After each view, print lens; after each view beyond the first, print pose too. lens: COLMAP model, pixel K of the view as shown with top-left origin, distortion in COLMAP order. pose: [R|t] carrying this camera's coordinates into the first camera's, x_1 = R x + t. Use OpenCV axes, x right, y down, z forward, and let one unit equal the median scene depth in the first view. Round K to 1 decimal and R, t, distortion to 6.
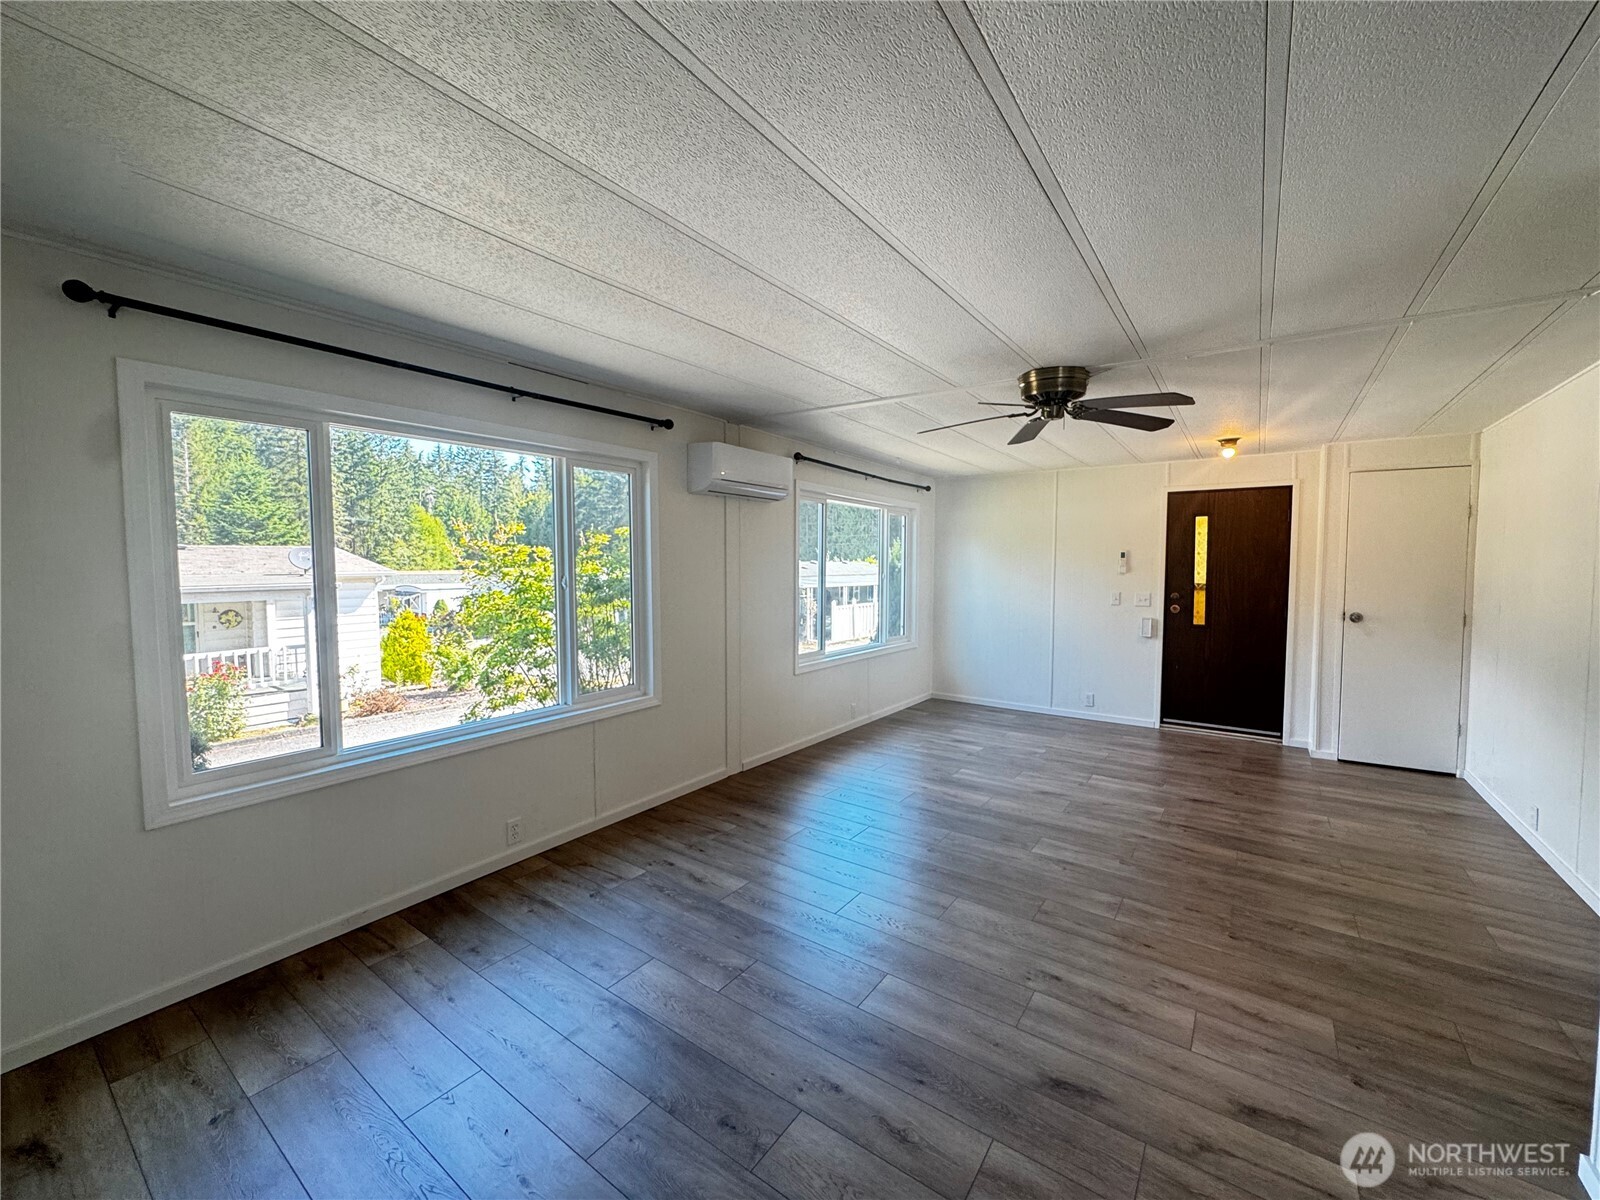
lens RADIAL K [[640.3, 0, 798.1], [0, 640.3, 599.2], [0, 0, 1]] dist [0.000110, -0.000598]
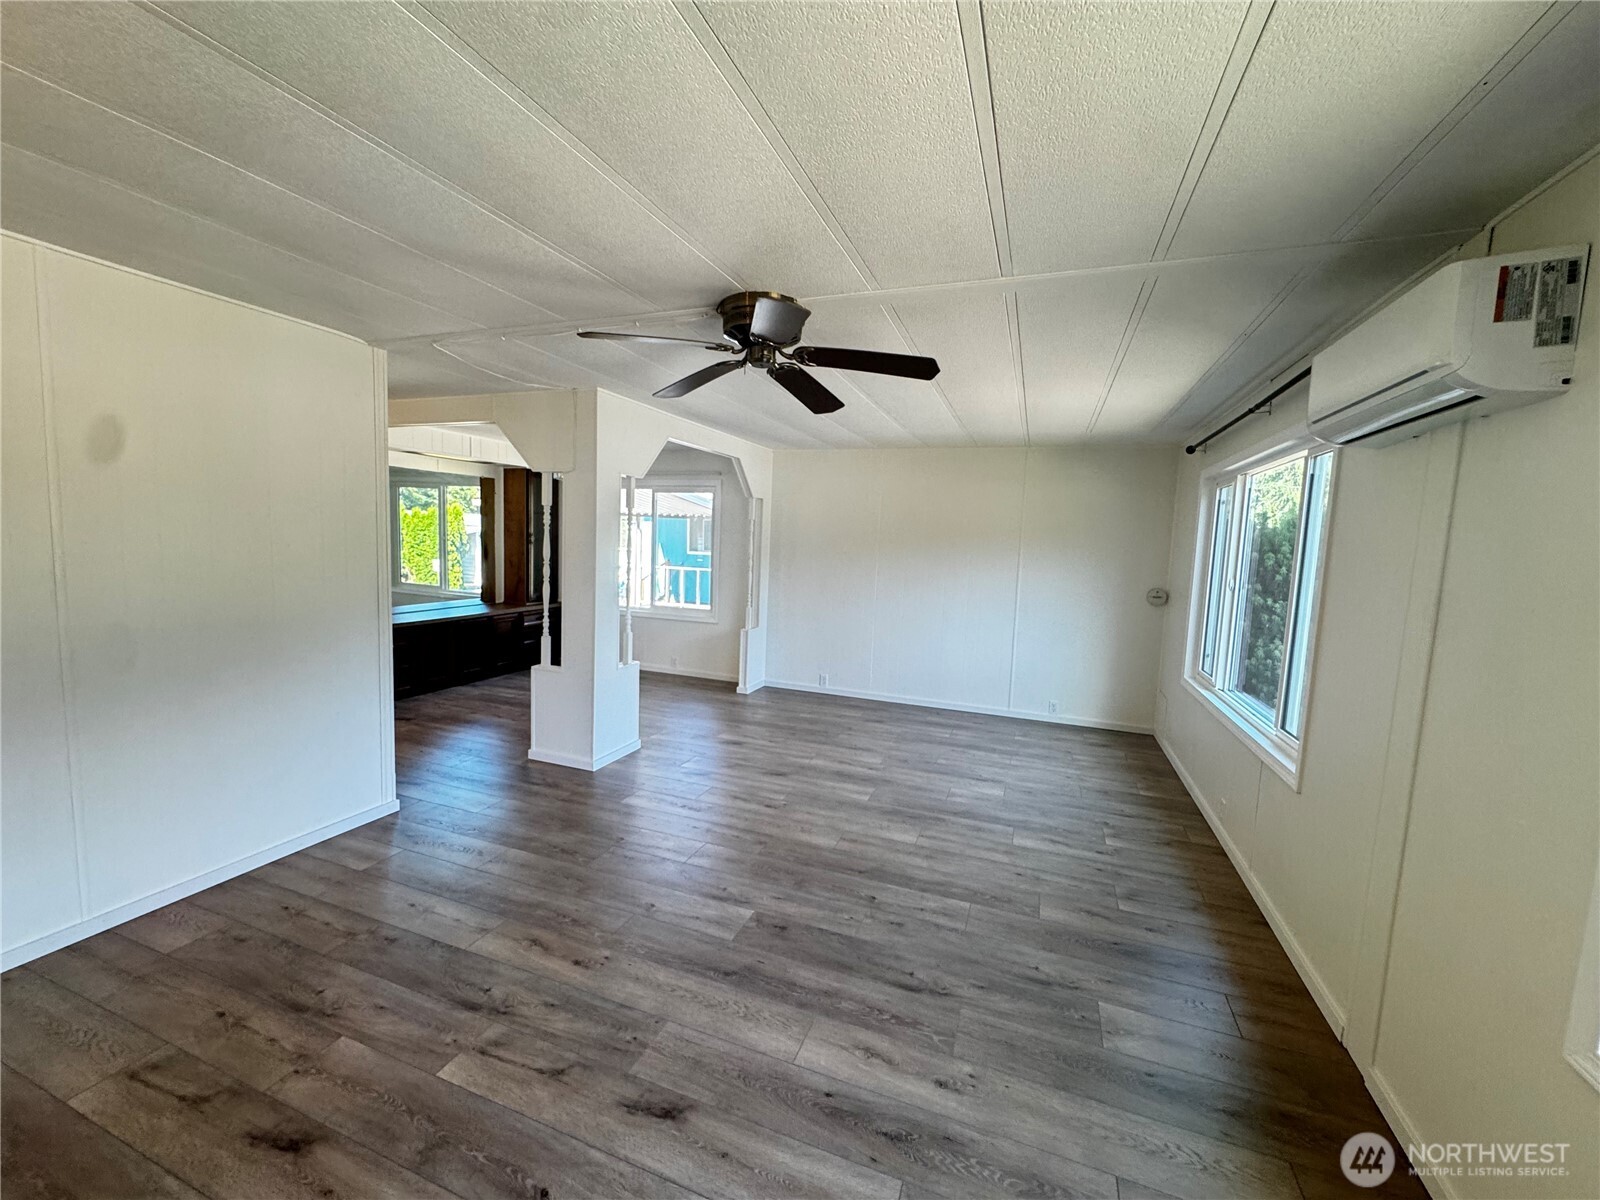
lens RADIAL K [[640.3, 0, 803.3], [0, 640.3, 601.8], [0, 0, 1]] dist [0.000110, -0.000598]
pose [[-0.963452, -0.014291, -0.267500, 0.575607], [-0.055871, 0.987335, 0.148484, -0.119743], [0.261990, 0.158002, -0.952049, 1.883017]]
